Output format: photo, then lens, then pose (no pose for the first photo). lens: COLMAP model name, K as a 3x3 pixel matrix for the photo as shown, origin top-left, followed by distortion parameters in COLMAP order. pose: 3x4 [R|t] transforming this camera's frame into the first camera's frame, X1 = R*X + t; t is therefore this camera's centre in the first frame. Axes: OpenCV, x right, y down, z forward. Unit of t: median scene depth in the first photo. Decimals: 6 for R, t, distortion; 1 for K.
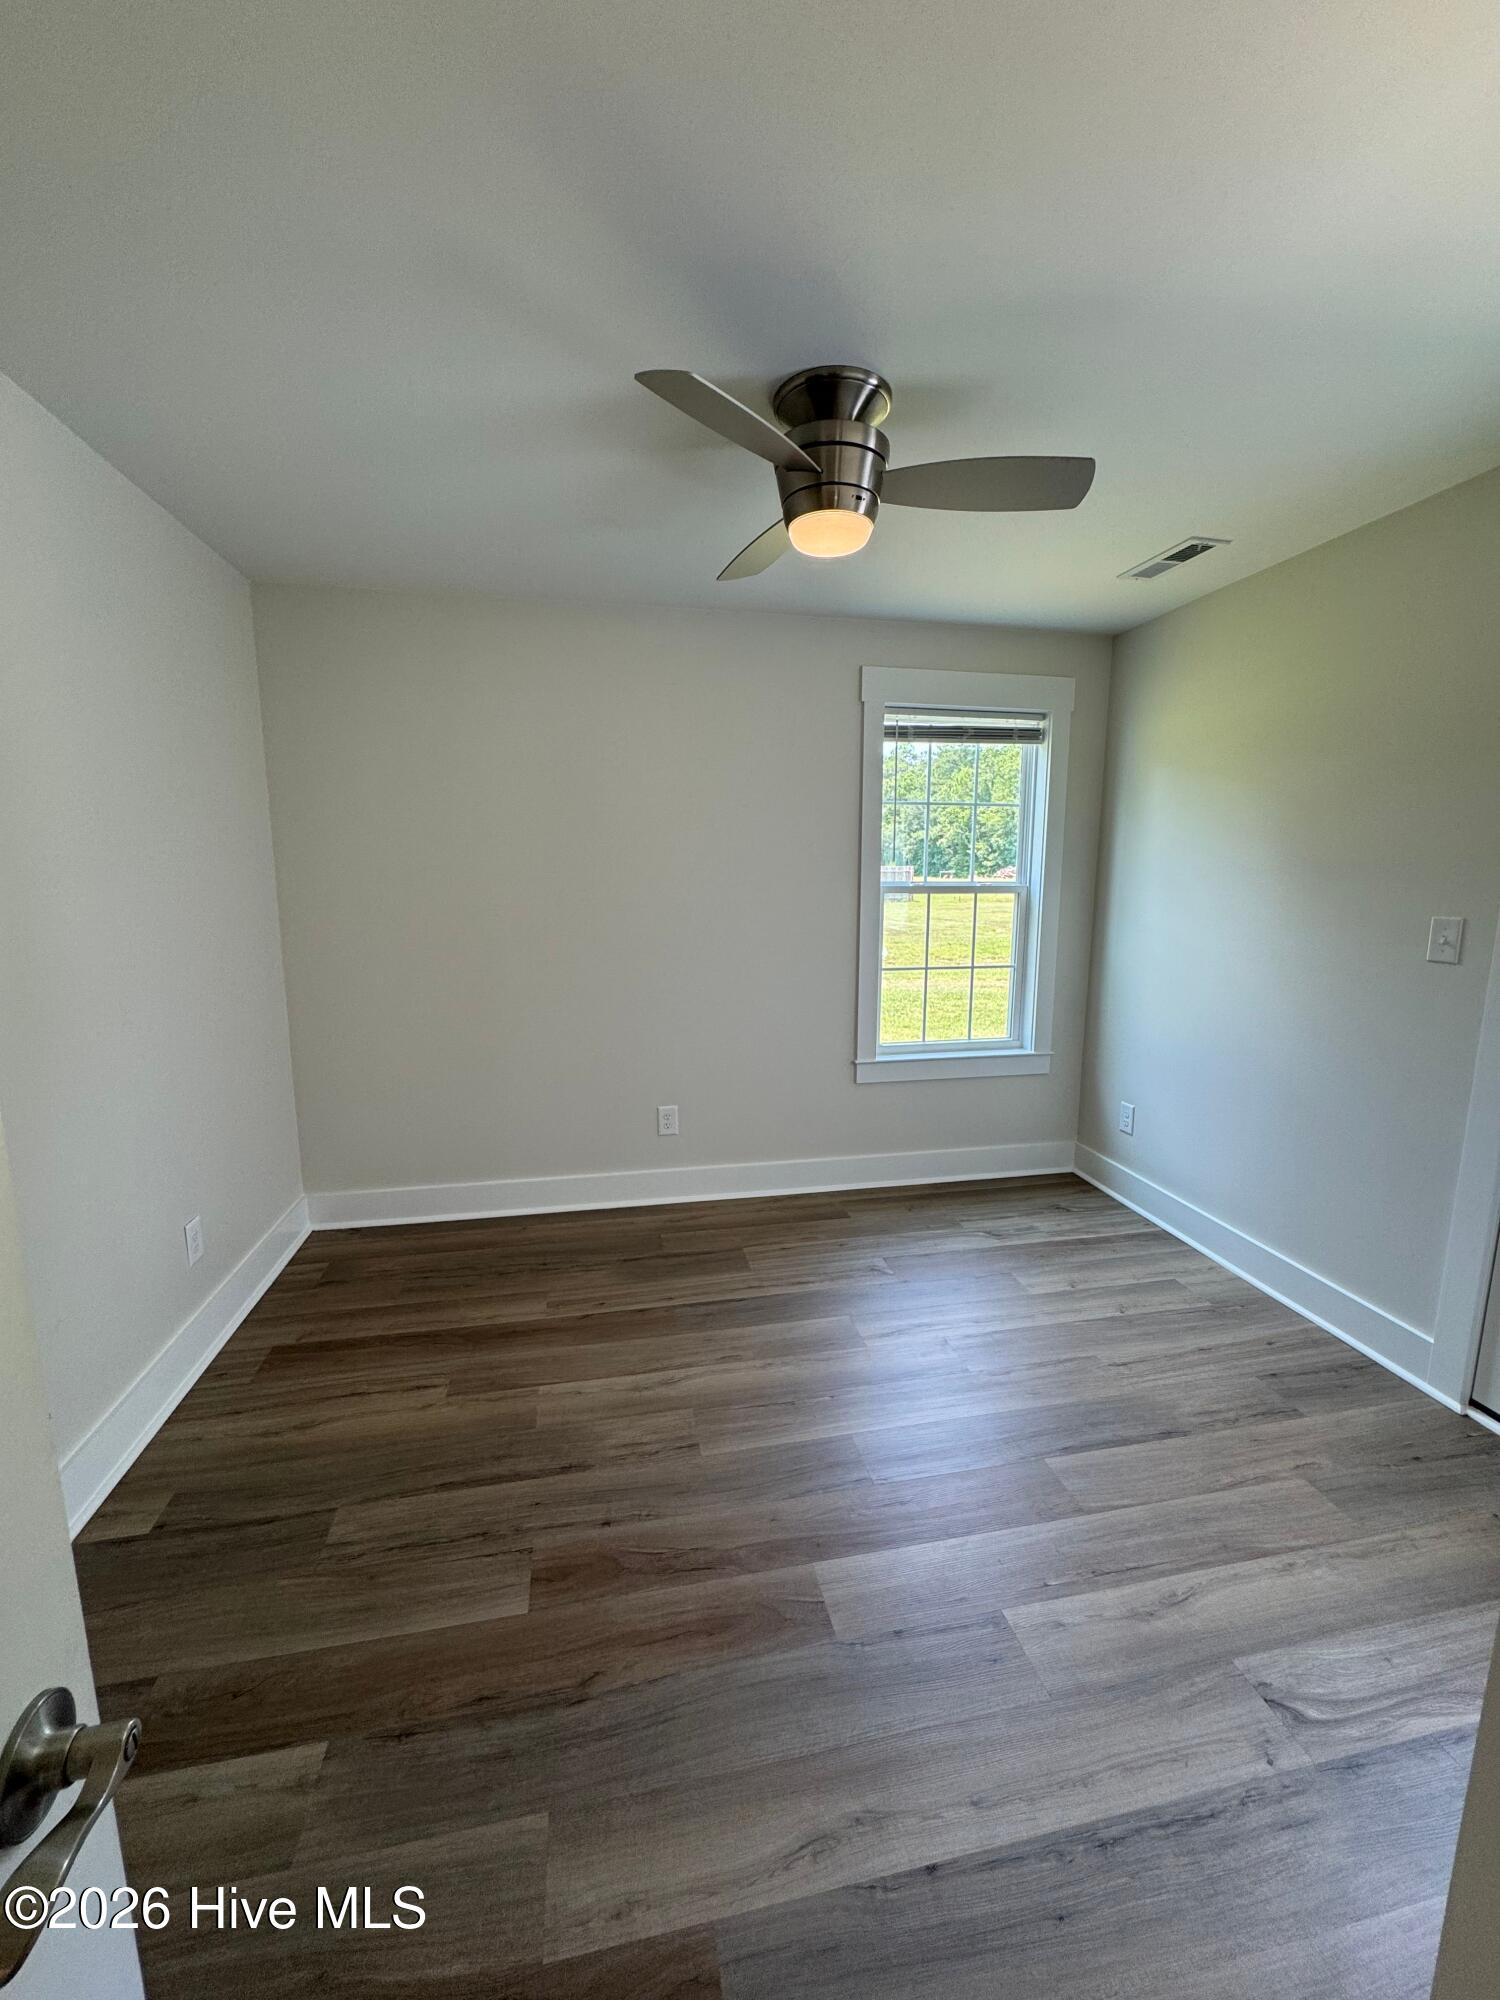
lens RADIAL K [[797.7, 0, 753.3], [0, 797.7, 1006.4], [0, 0, 1]] dist [-0.005575, 0.000642]
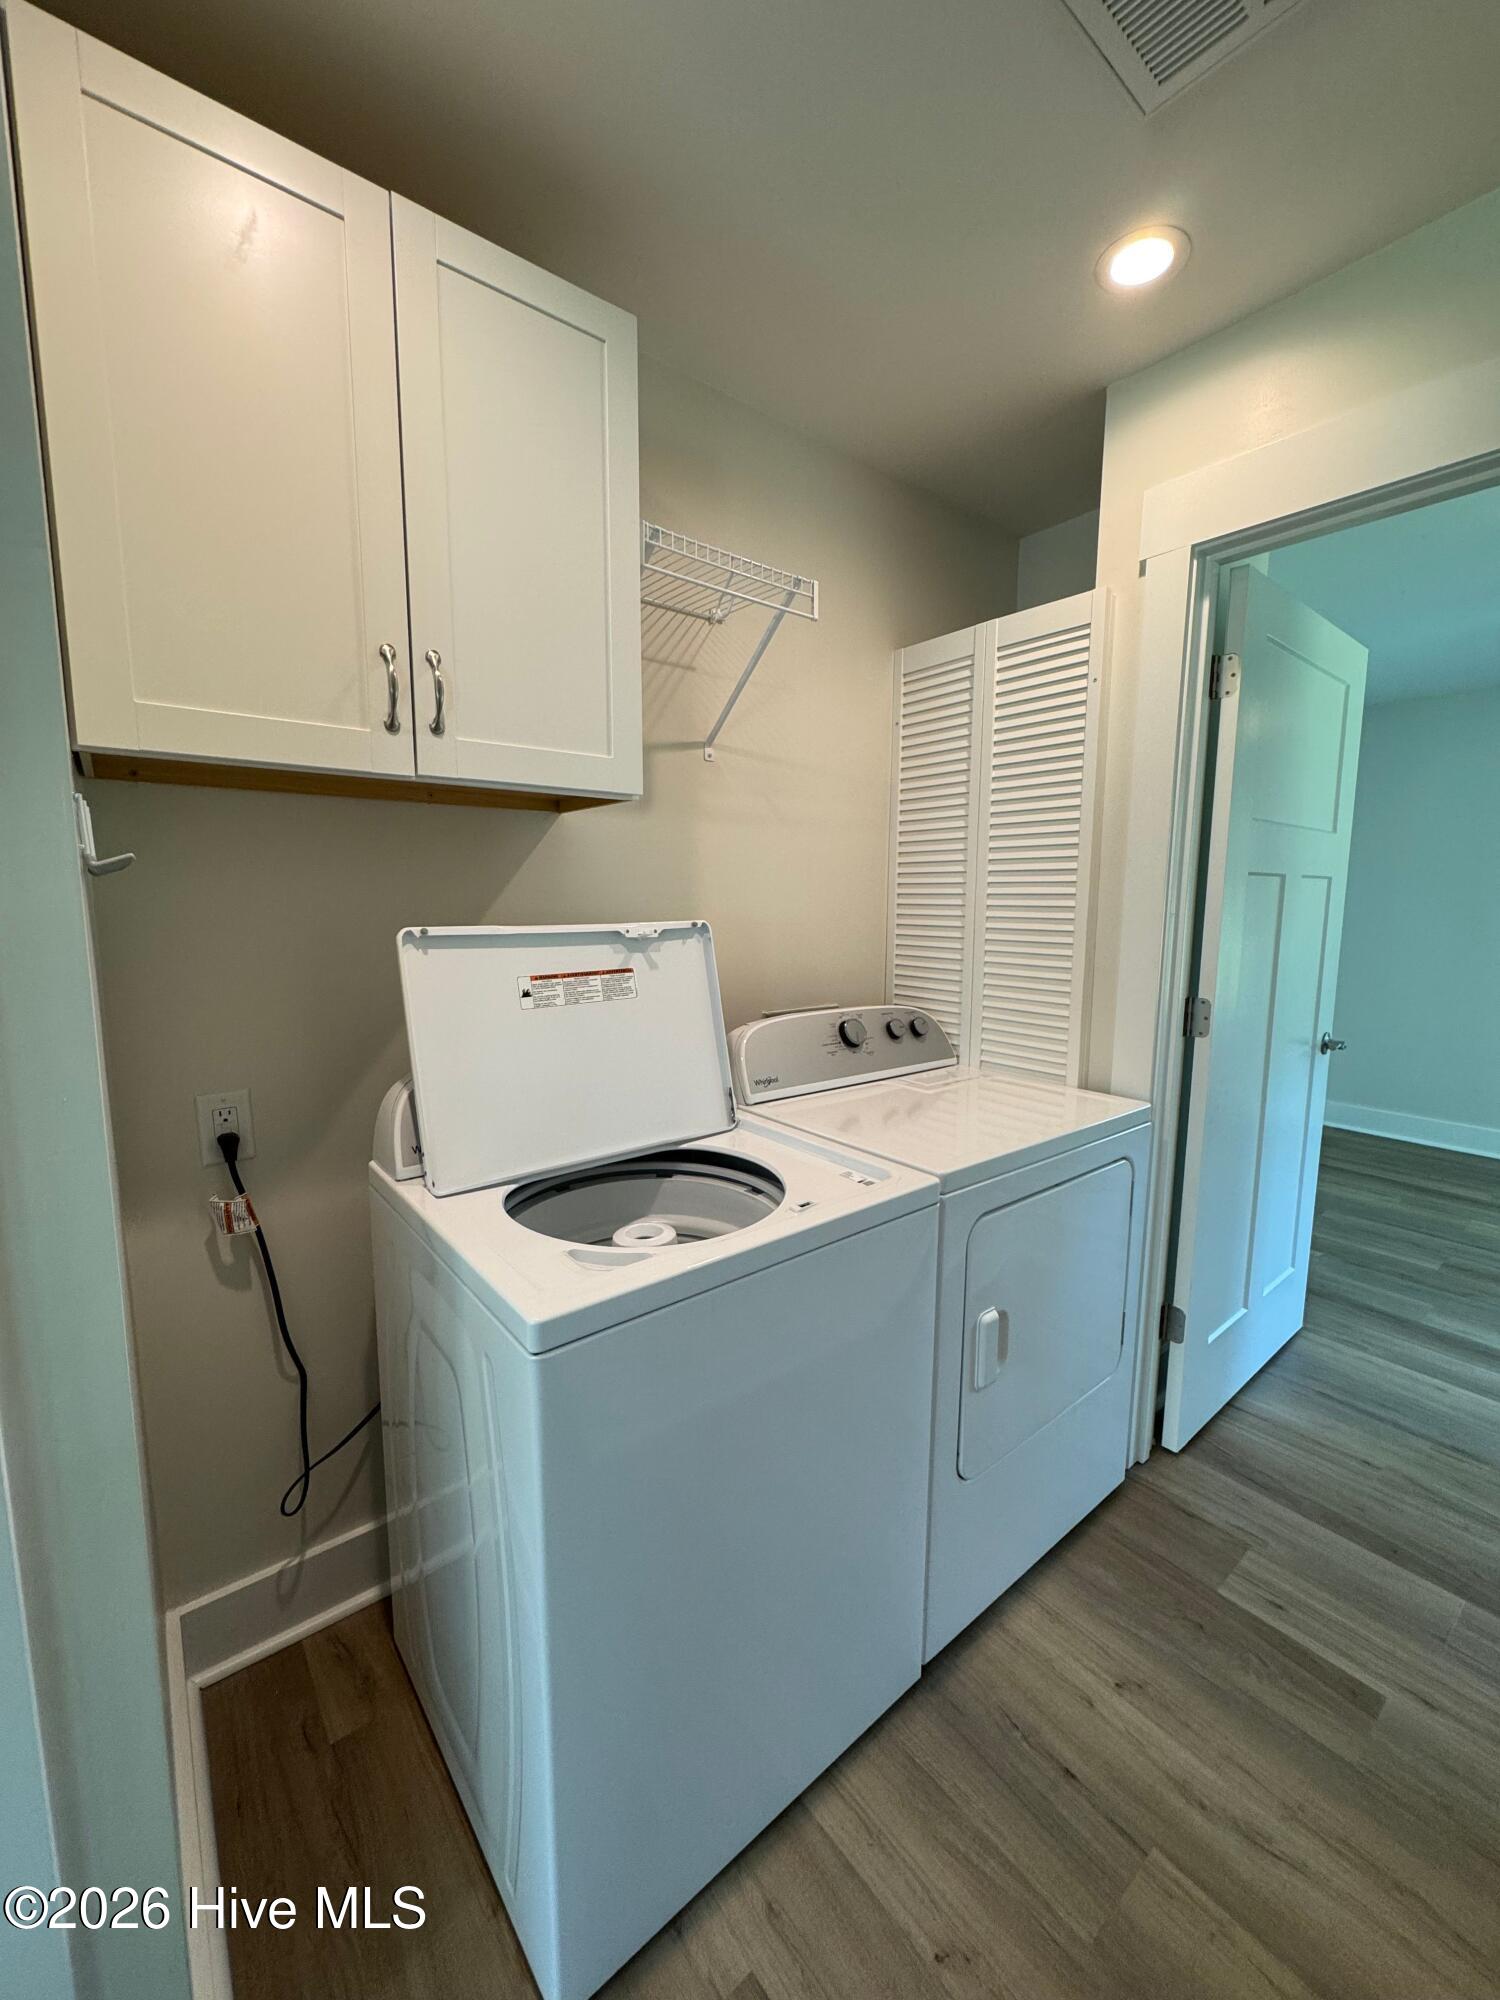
lens RADIAL K [[797.7, 0, 750.5], [0, 797.7, 1000.8], [0, 0, 1]] dist [-0.005575, 0.000642]
pose [[0.458597, 0.107522, -0.882116, 0.446981], [-0.151291, 0.987608, 0.041727, 0.243938], [0.875671, 0.114320, 0.469181, -1.098160]]
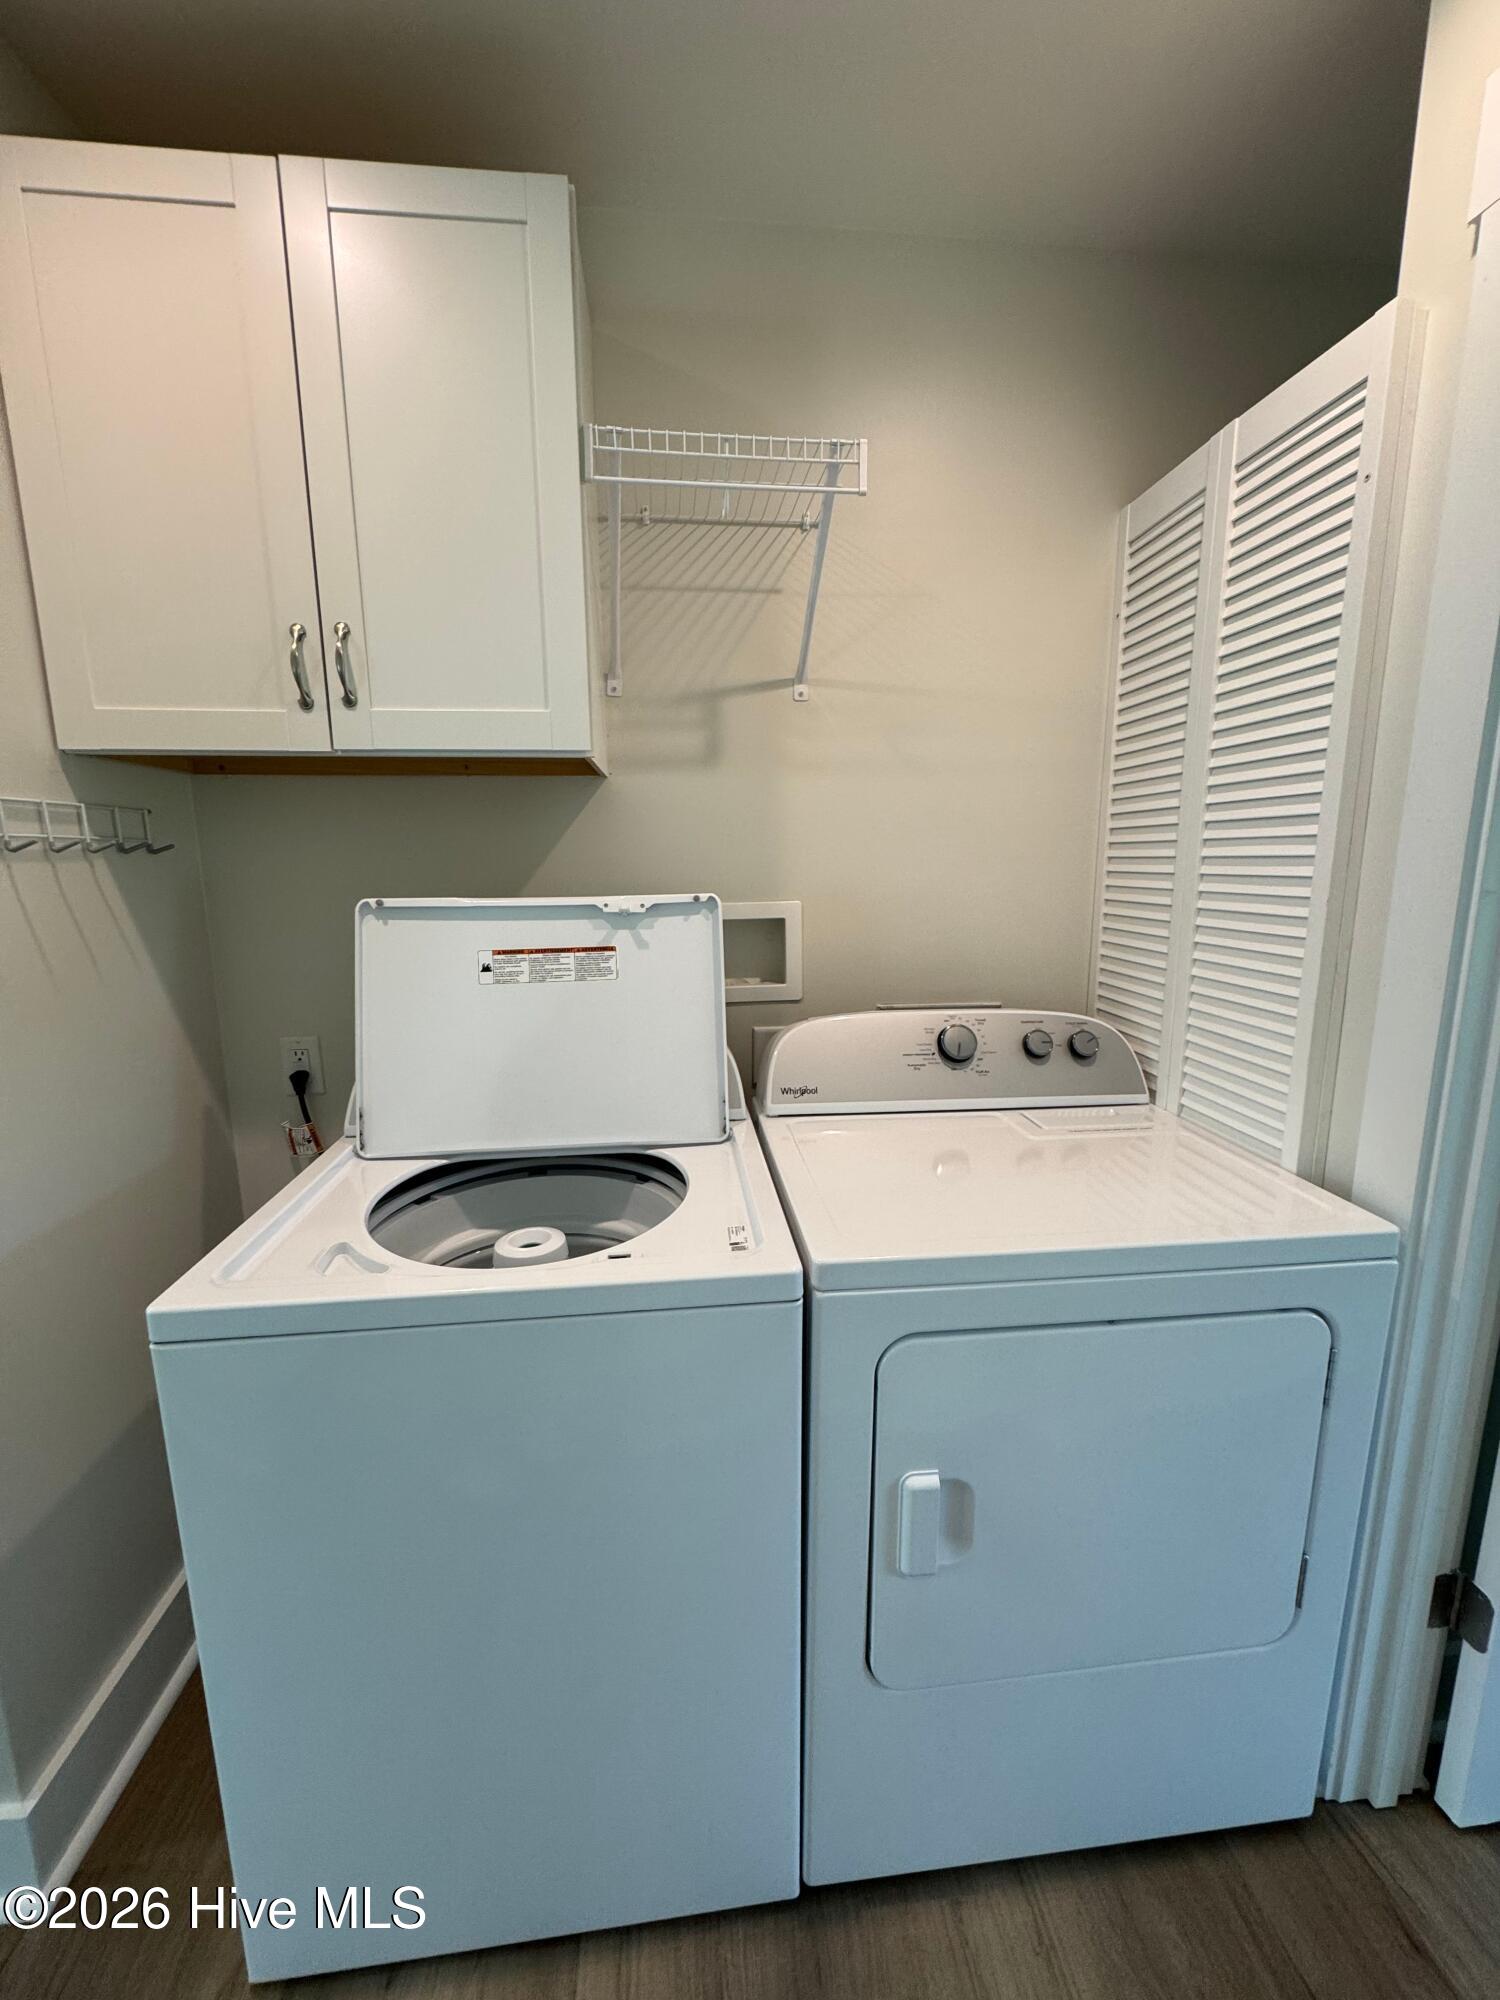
lens RADIAL K [[797.7, 0, 753.5], [0, 797.7, 1001.6], [0, 0, 1]] dist [-0.005575, 0.000642]
pose [[-0.095602, 0.163513, -0.981898, 0.389137], [-0.165033, 0.970161, 0.177627, 0.167507], [0.981644, 0.179027, -0.065764, -0.676957]]
